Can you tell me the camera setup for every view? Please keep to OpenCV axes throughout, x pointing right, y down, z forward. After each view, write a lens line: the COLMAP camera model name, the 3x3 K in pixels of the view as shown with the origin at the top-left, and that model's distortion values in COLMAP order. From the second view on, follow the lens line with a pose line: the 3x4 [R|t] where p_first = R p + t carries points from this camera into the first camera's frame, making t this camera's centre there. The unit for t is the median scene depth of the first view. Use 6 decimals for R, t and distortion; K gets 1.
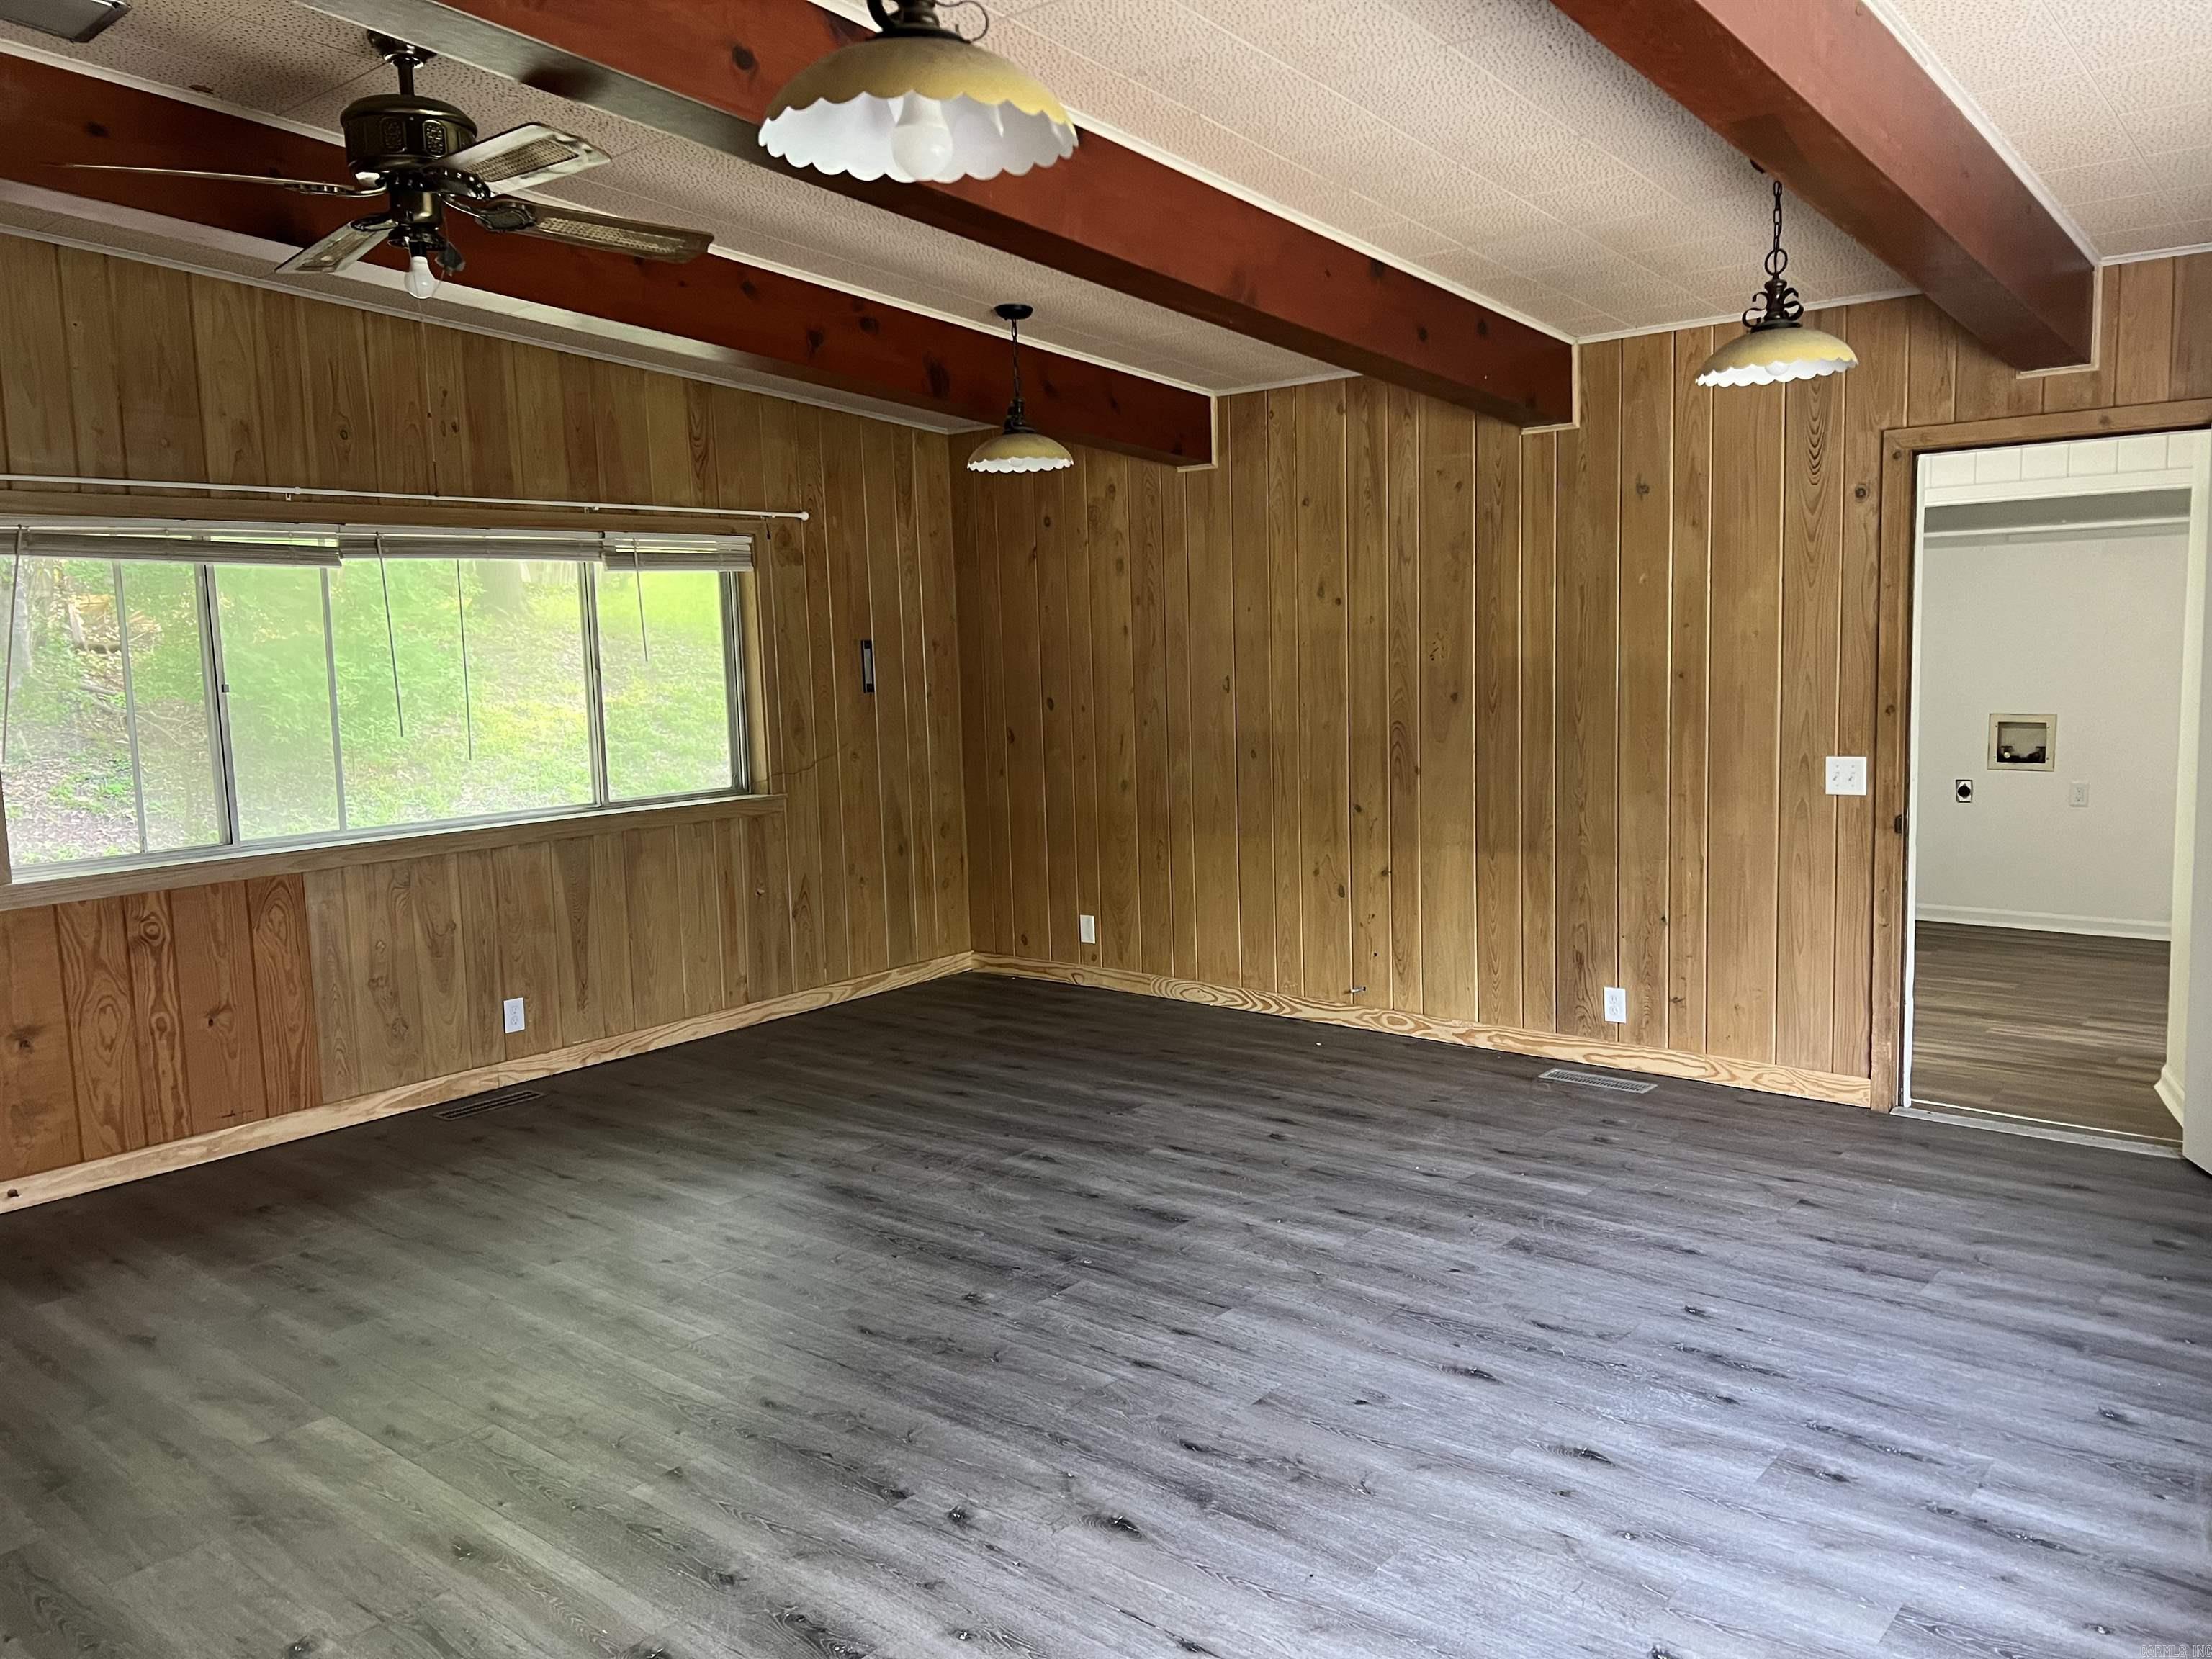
lens RADIAL K [[1680.8, 0, 1114.1], [0, 1680.8, 838.3], [0, 0, 1]] dist [0.045739, -0.008868]
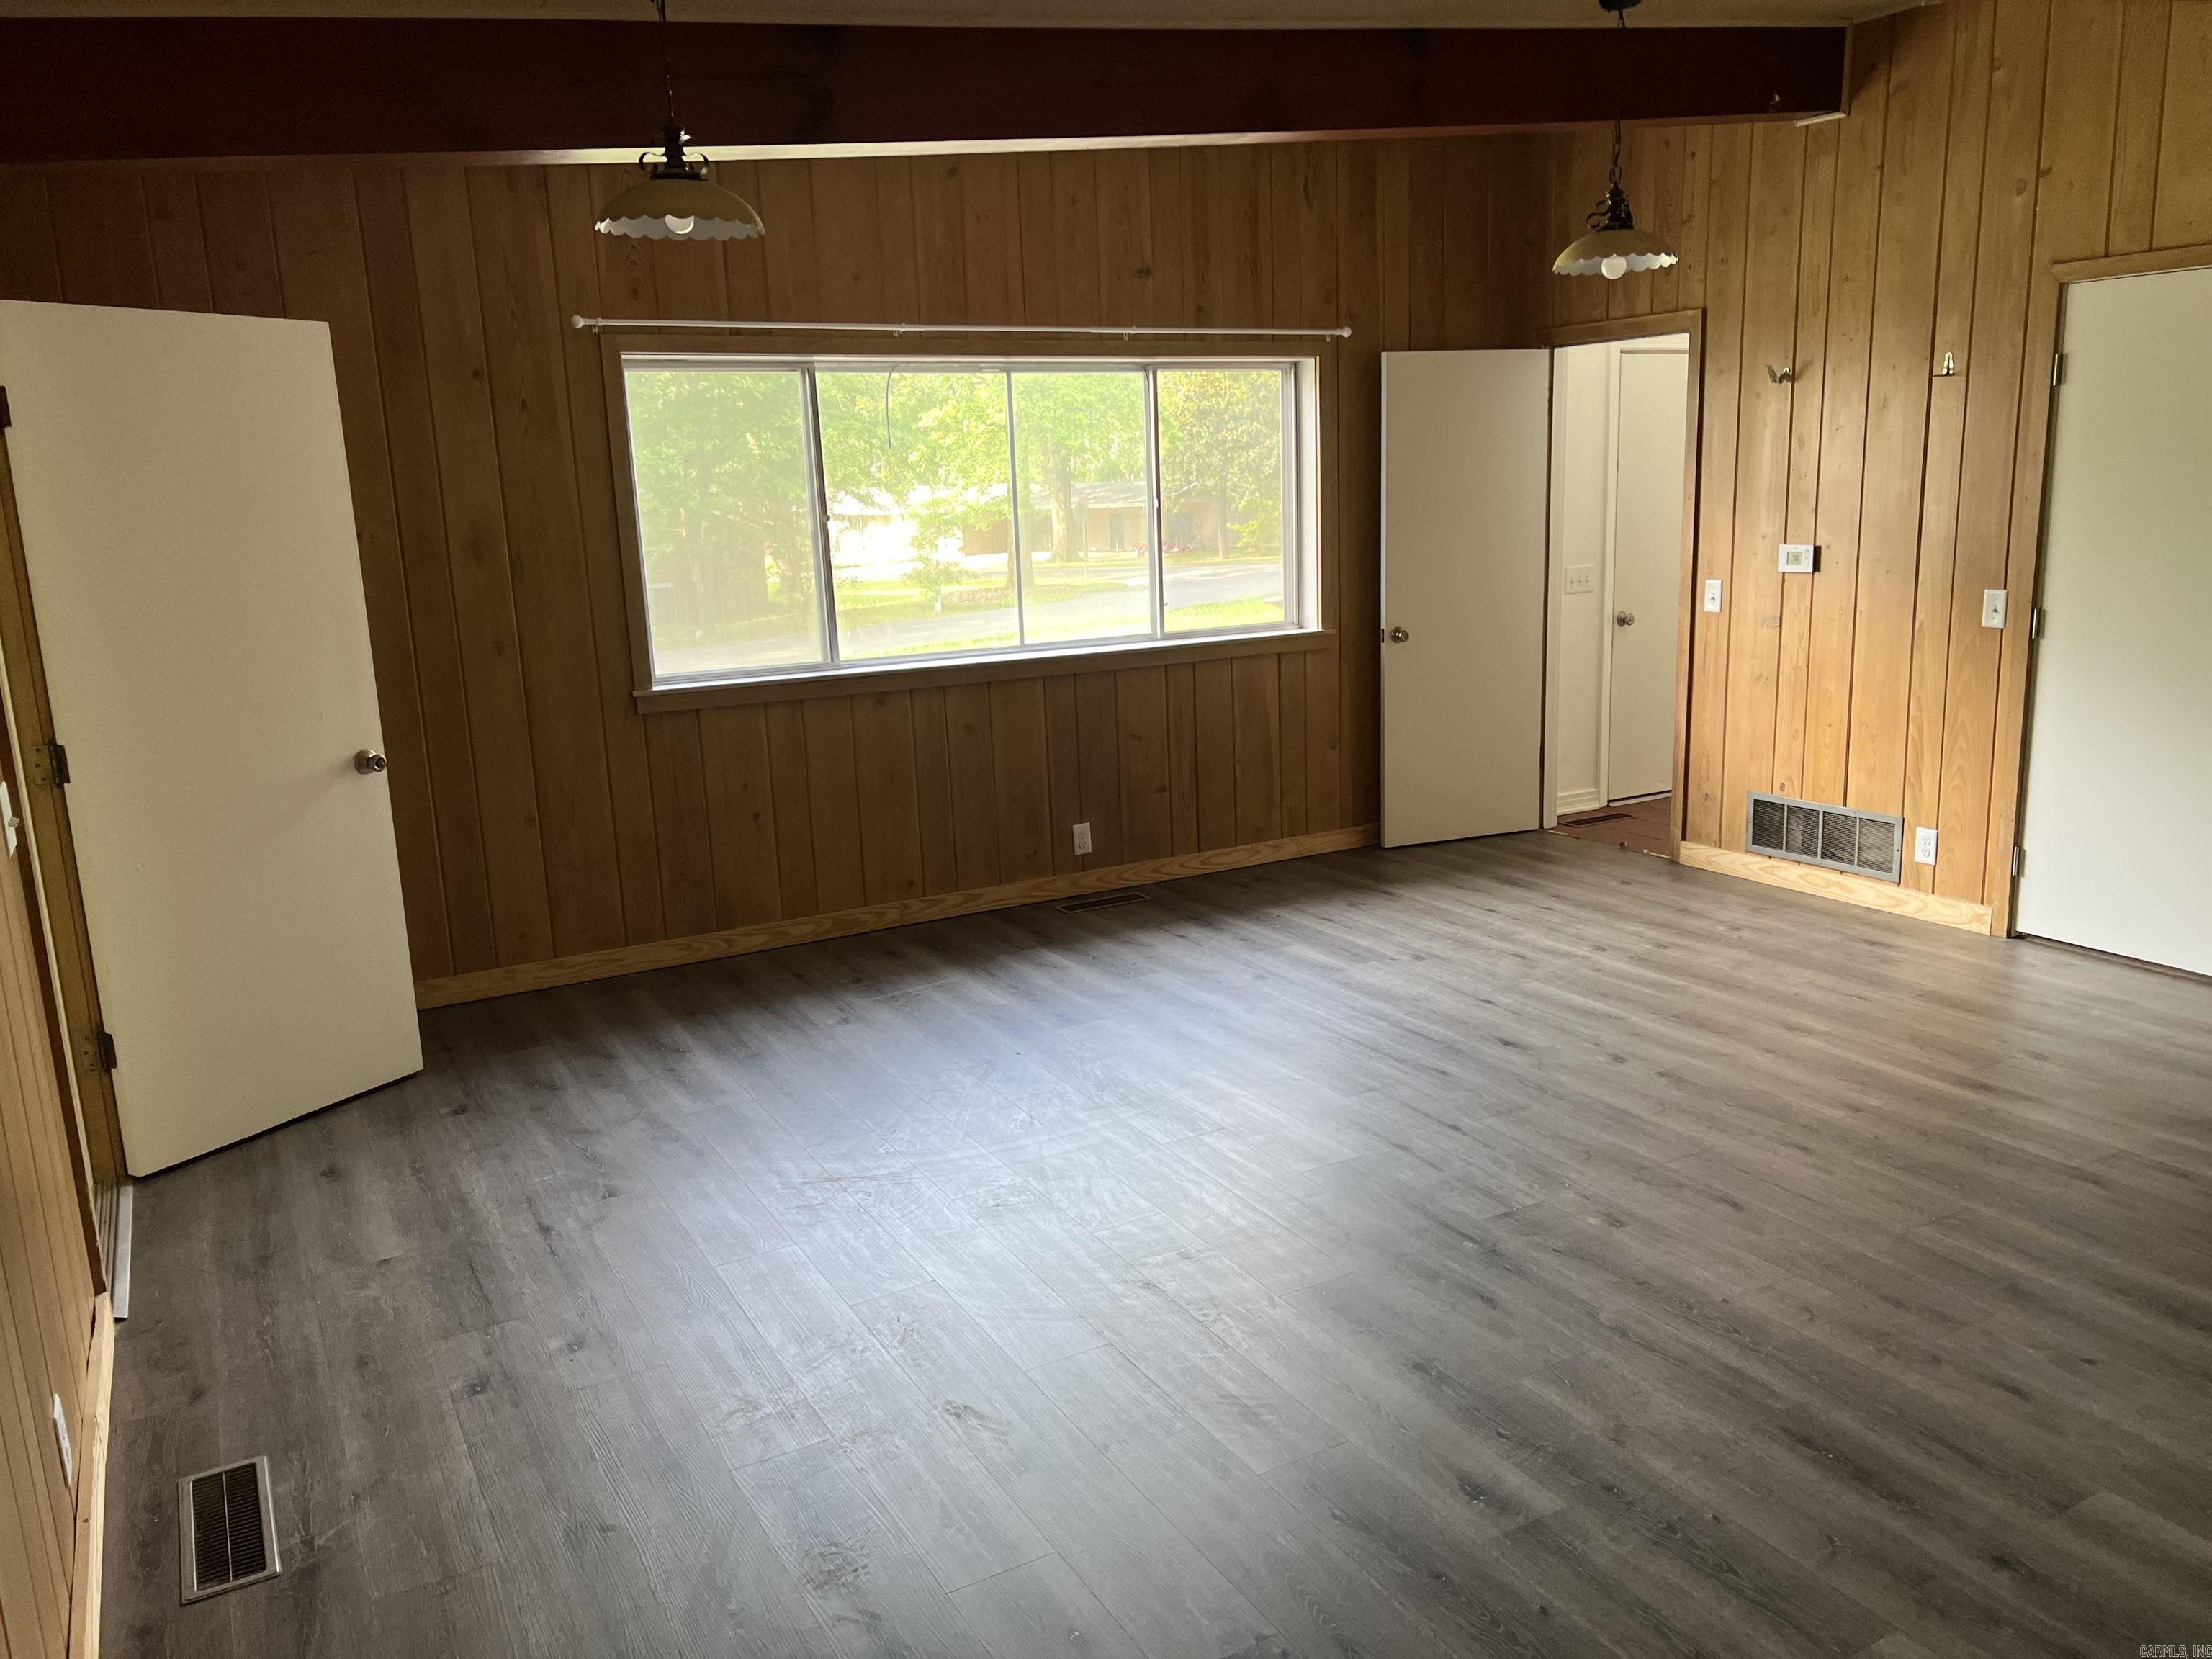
lens RADIAL K [[1680.8, 0, 1104.2], [0, 1680.8, 825.8], [0, 0, 1]] dist [0.045739, -0.008868]
pose [[-0.933977, -0.005026, 0.357297, -0.168208], [0.110020, 0.947282, 0.300918, -0.244285], [-0.339974, 0.320360, -0.884187, 2.028122]]
